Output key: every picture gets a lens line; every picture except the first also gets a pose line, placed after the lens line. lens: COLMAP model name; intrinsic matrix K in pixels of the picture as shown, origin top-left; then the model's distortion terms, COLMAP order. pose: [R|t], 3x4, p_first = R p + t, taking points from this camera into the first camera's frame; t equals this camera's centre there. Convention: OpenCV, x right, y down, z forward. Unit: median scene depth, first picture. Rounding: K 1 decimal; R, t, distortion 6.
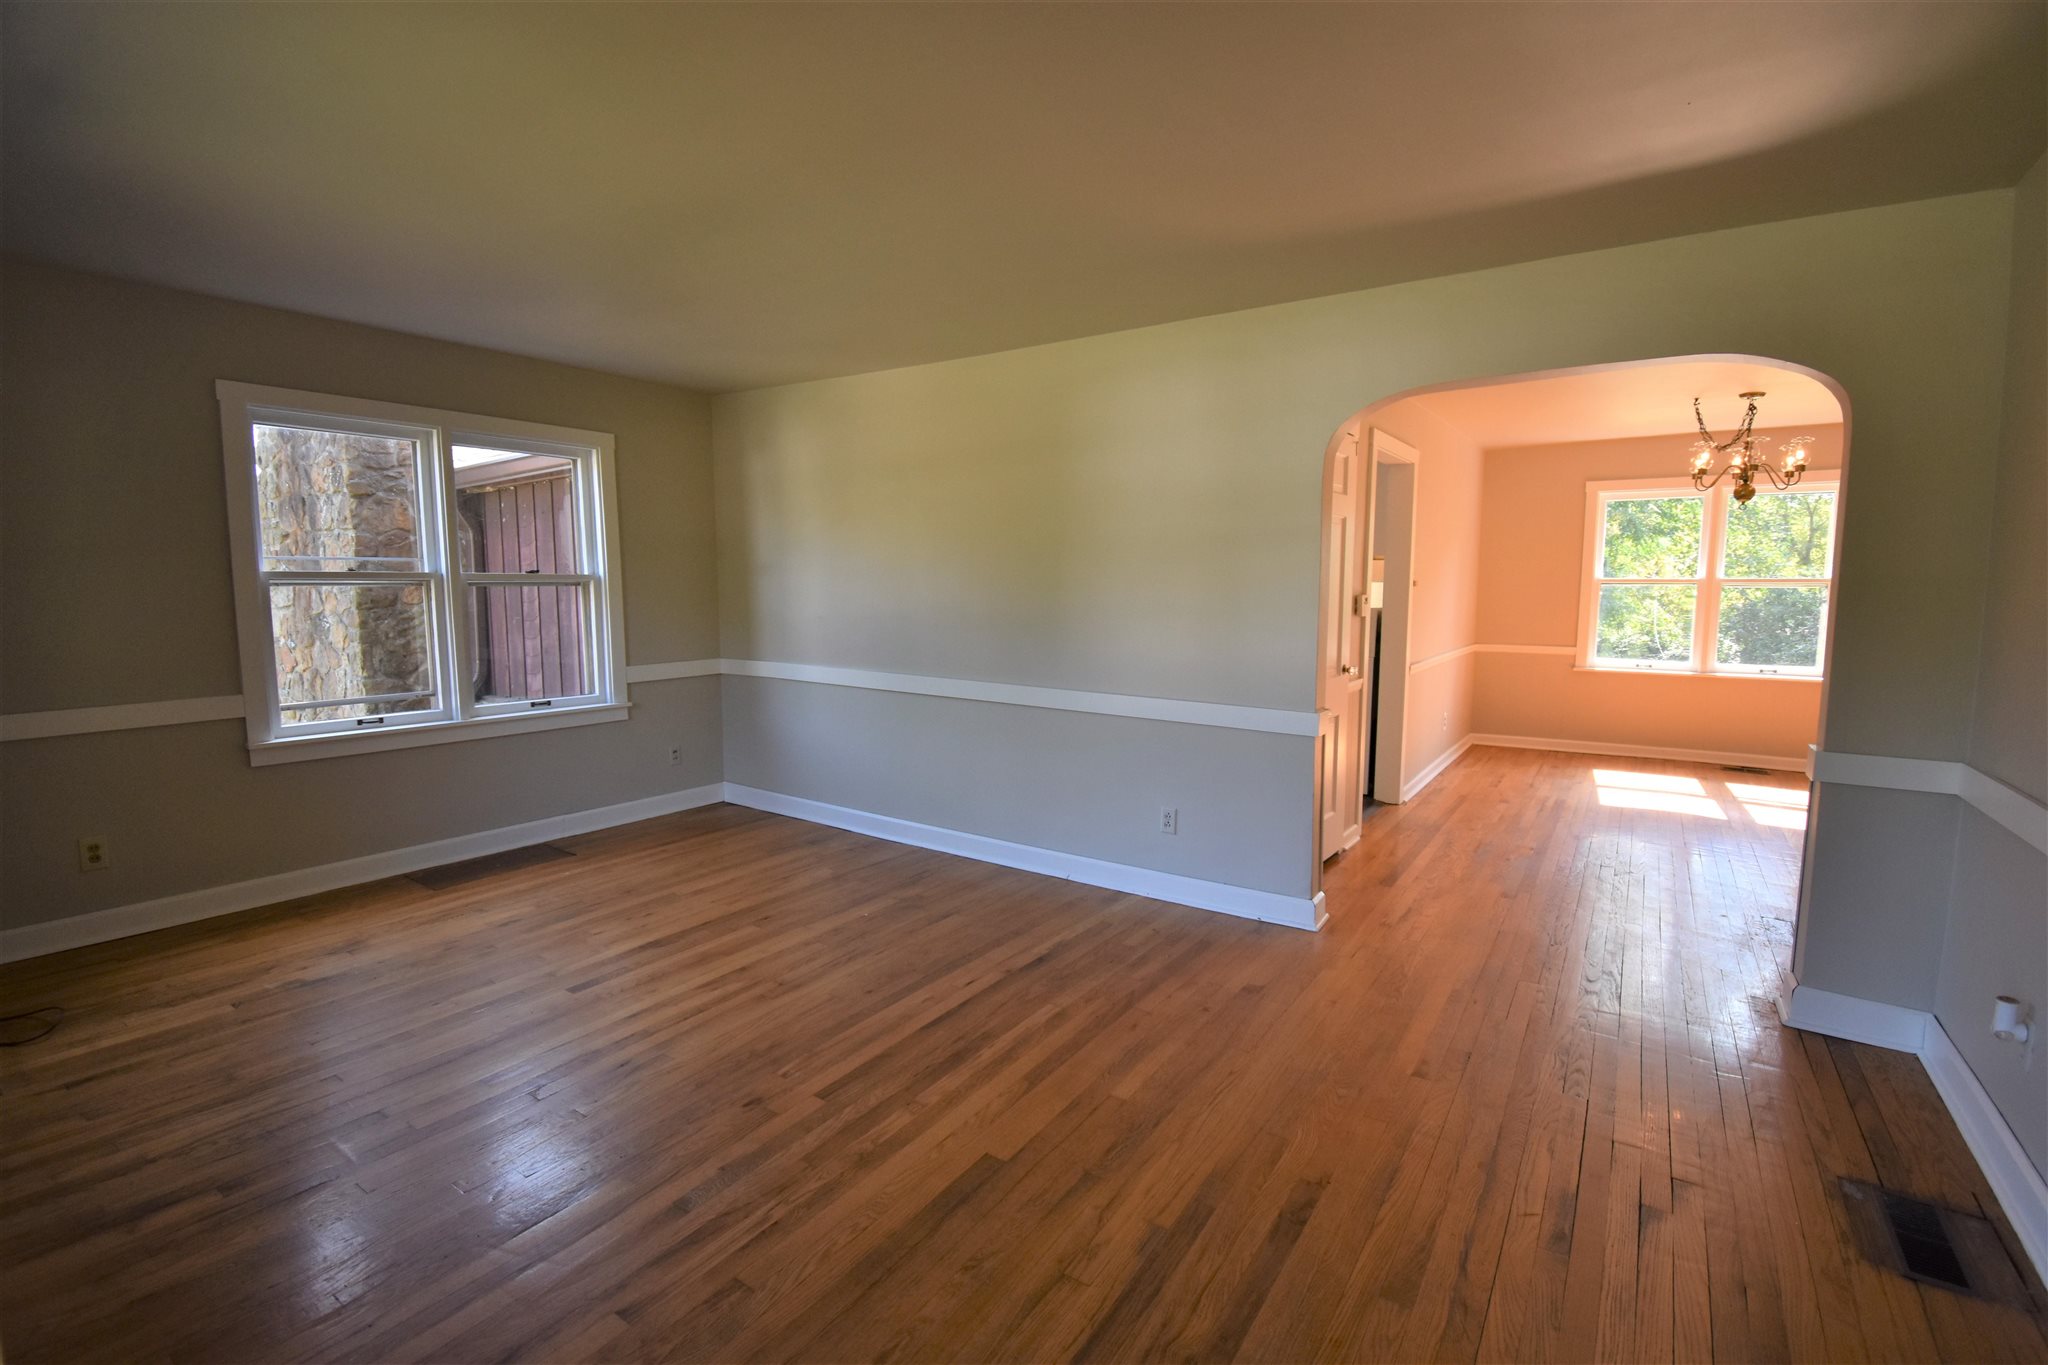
lens RADIAL K [[908.5, 0, 1021.4], [0, 908.5, 680.4], [0, 0, 1]] dist [-0.005085, -0.008221]
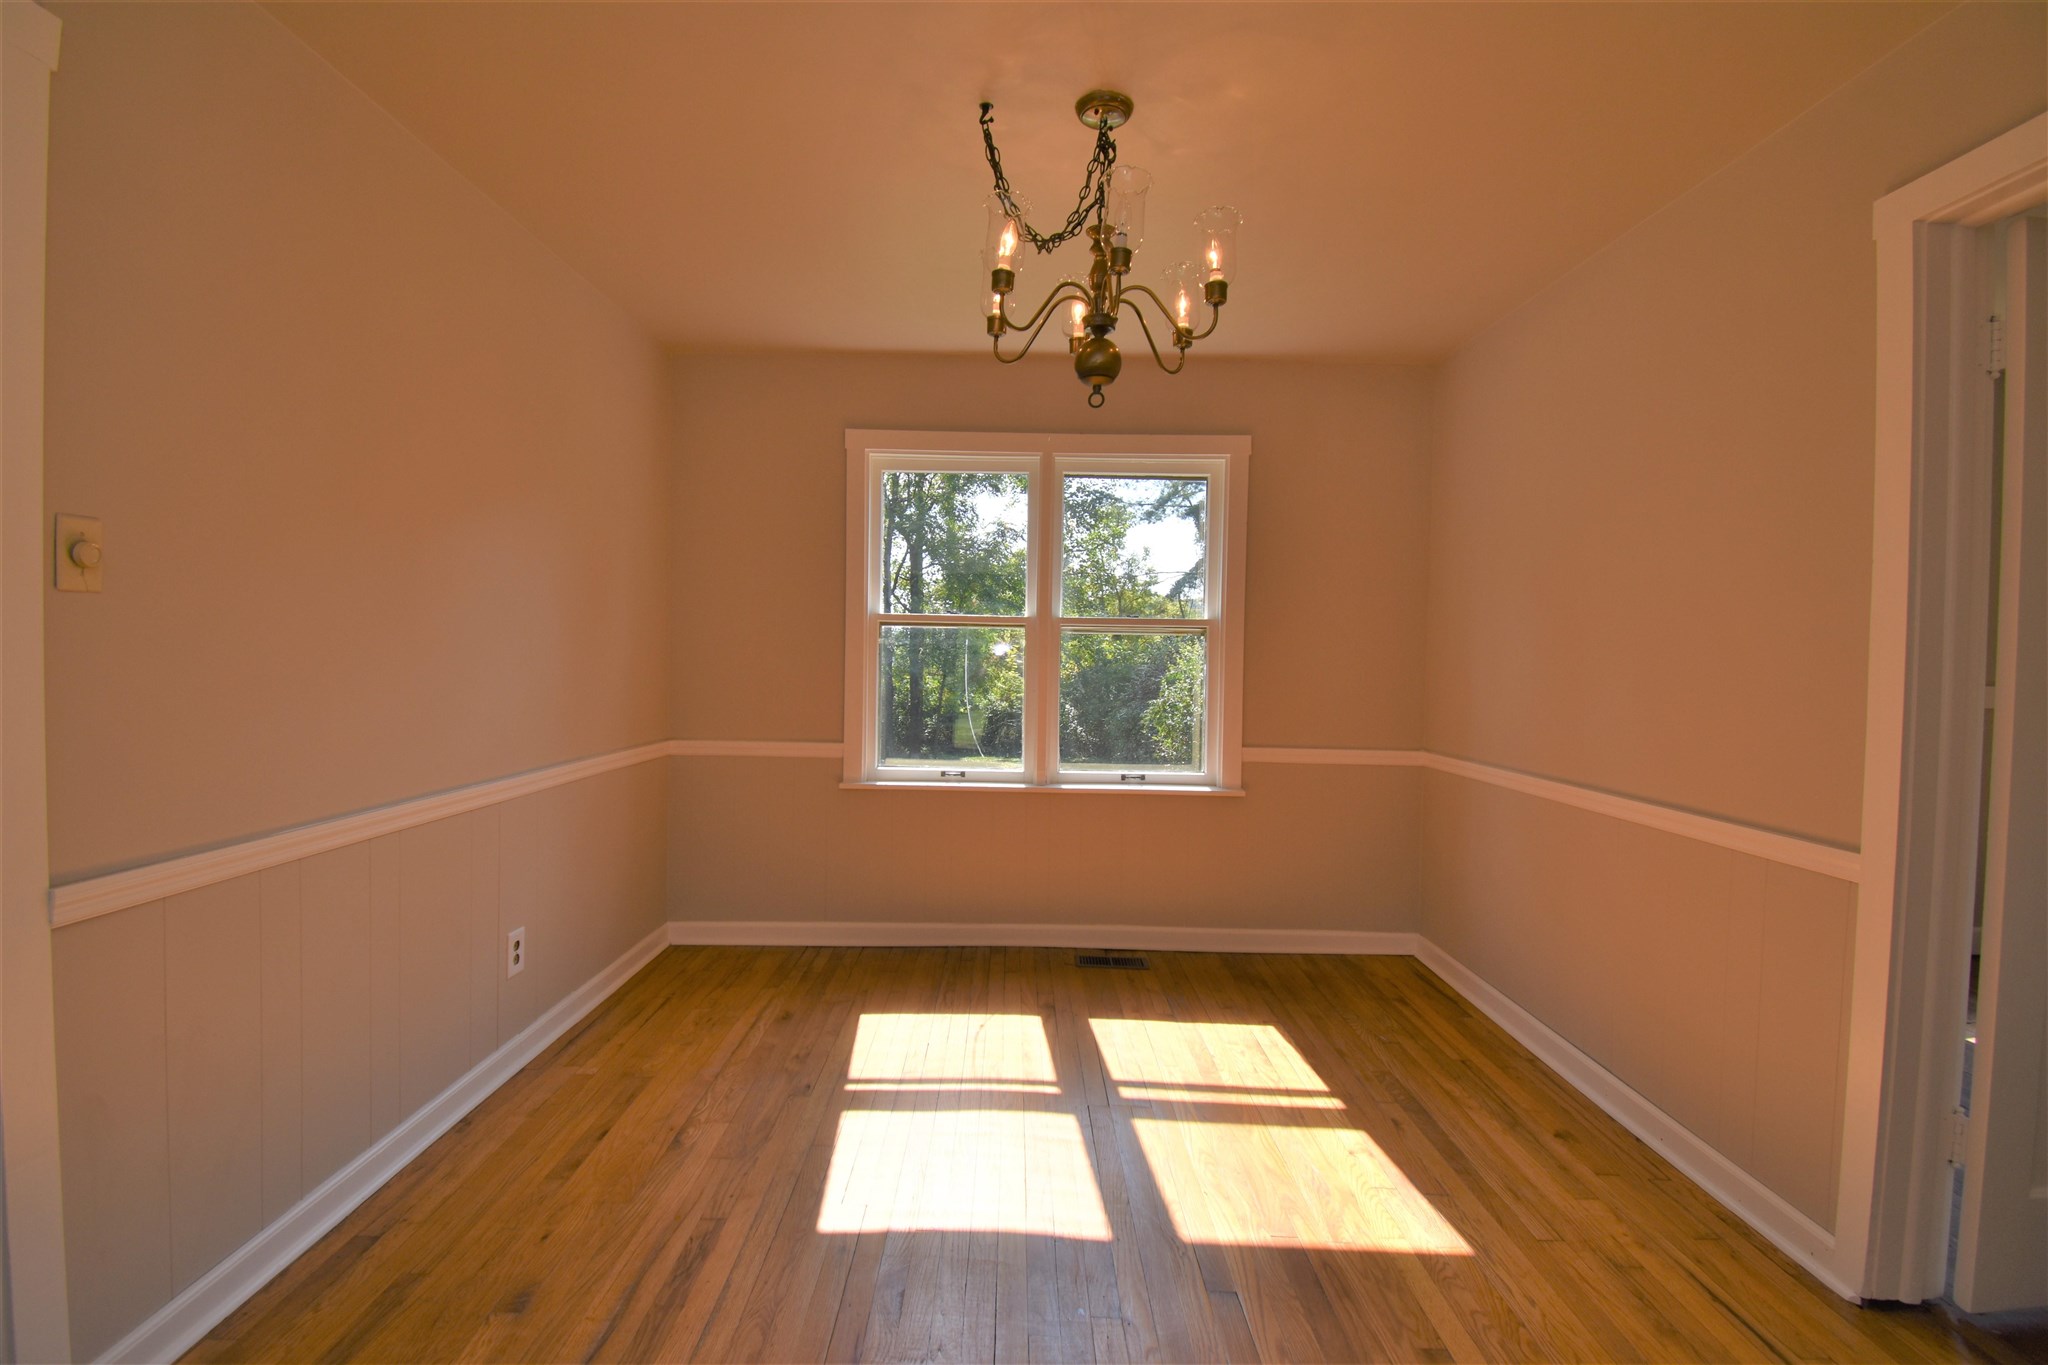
lens RADIAL K [[908.5, 0, 1023.5], [0, 908.5, 677.2], [0, 0, 1]] dist [-0.005085, -0.008221]
pose [[0.816318, 0.002689, 0.577597, 0.836531], [0.042355, 0.997018, -0.064502, -0.076961], [-0.576048, 0.077118, 0.813770, 1.079898]]
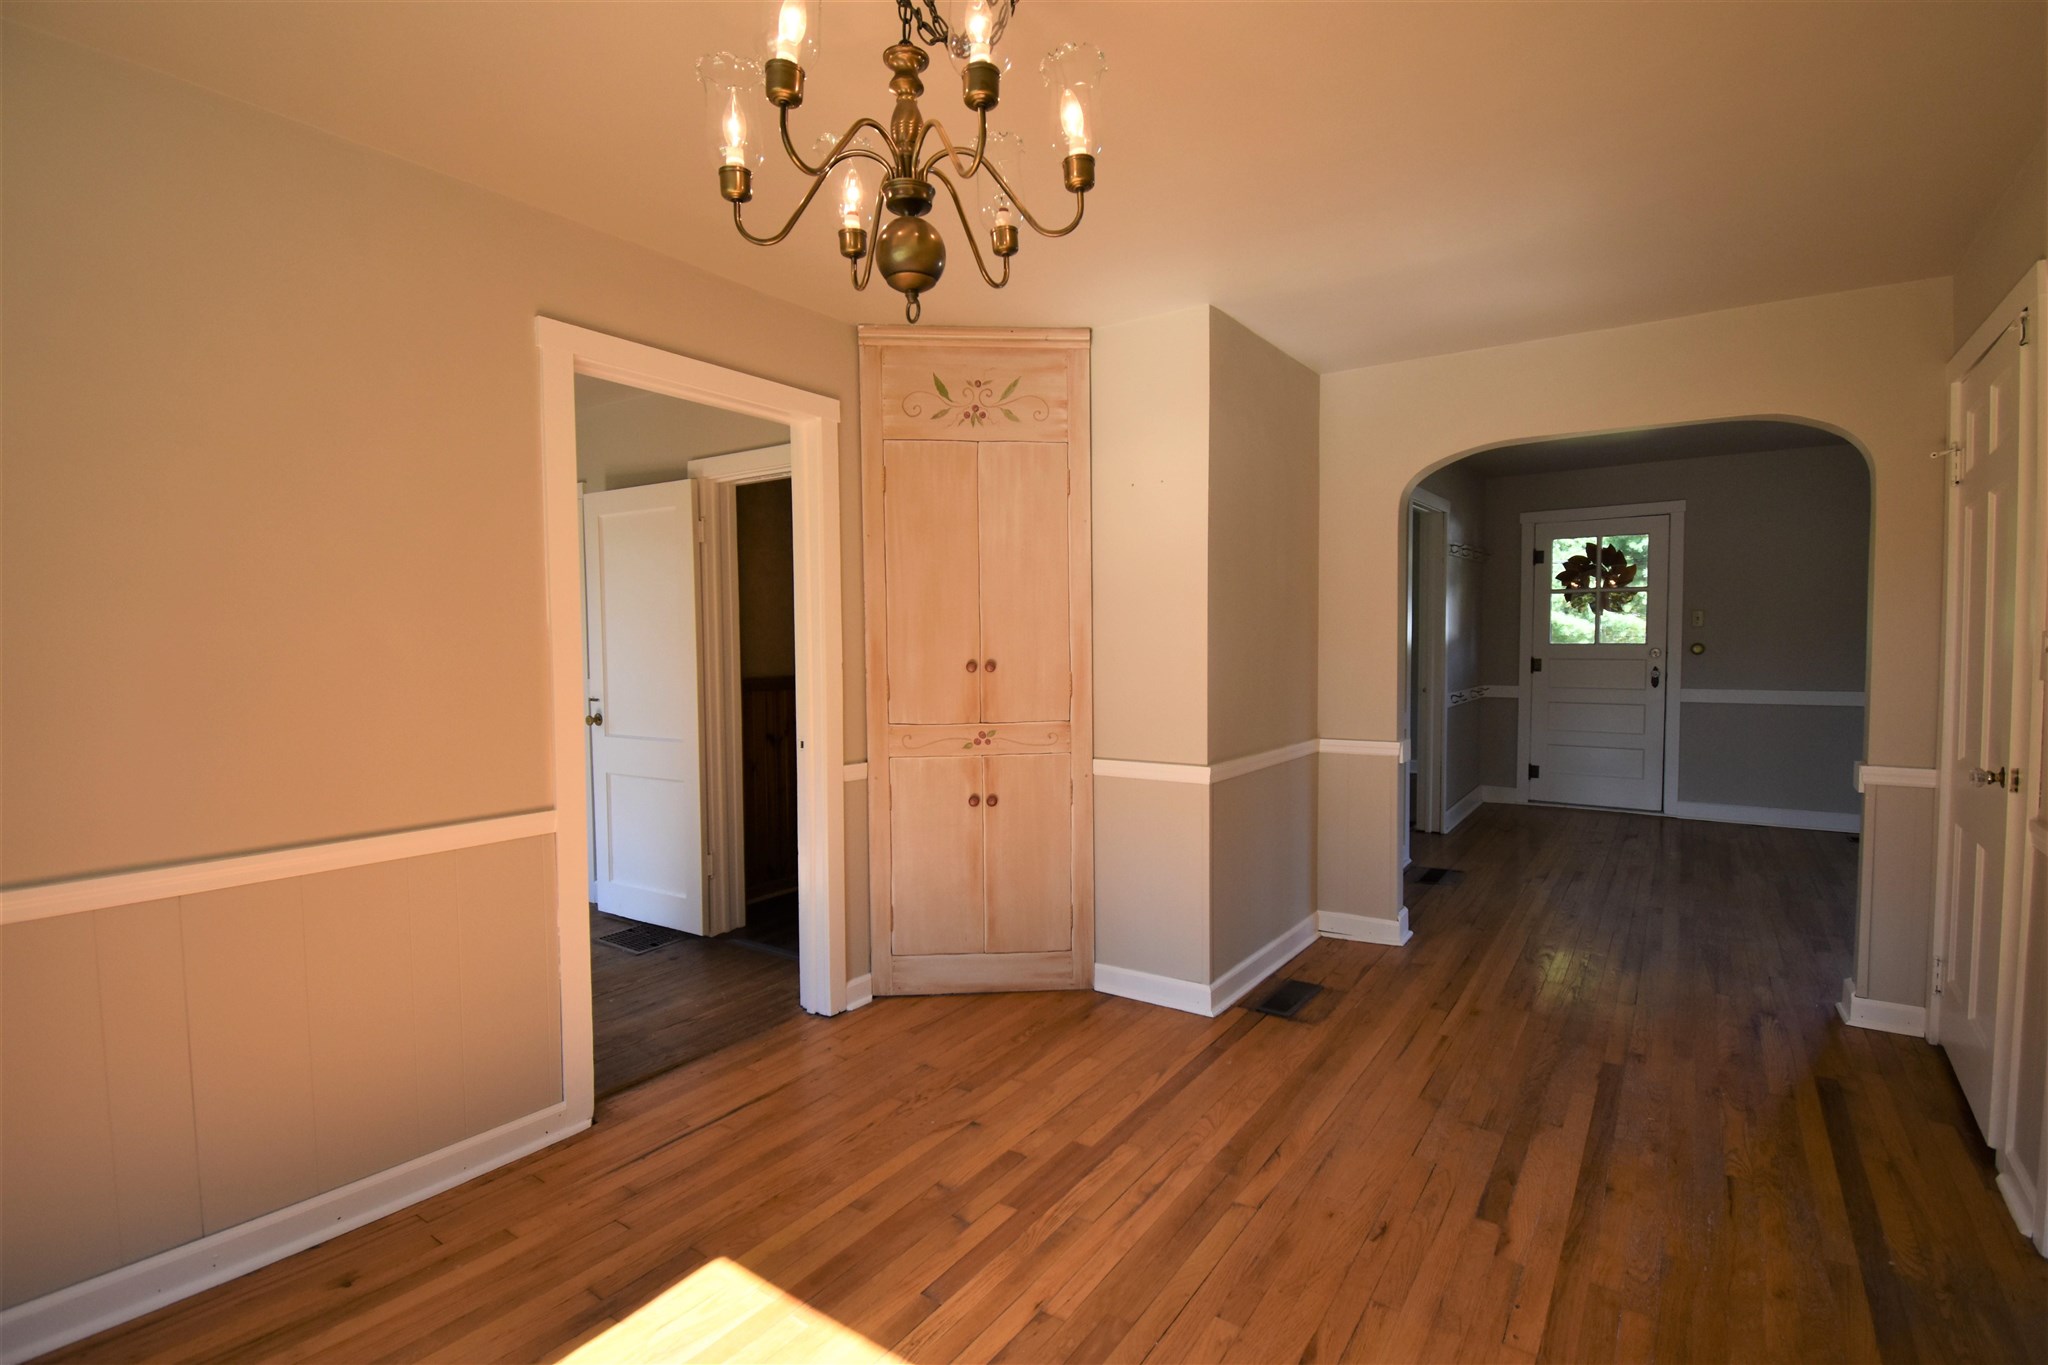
lens RADIAL K [[908.5, 0, 1028.2], [0, 908.5, 694.2], [0, 0, 1]] dist [-0.005085, -0.008221]
pose [[-0.999930, 0.008898, -0.007739, 1.109604], [0.007743, 0.990362, 0.138286, -0.154428], [0.008894, 0.138216, -0.990362, 1.764477]]
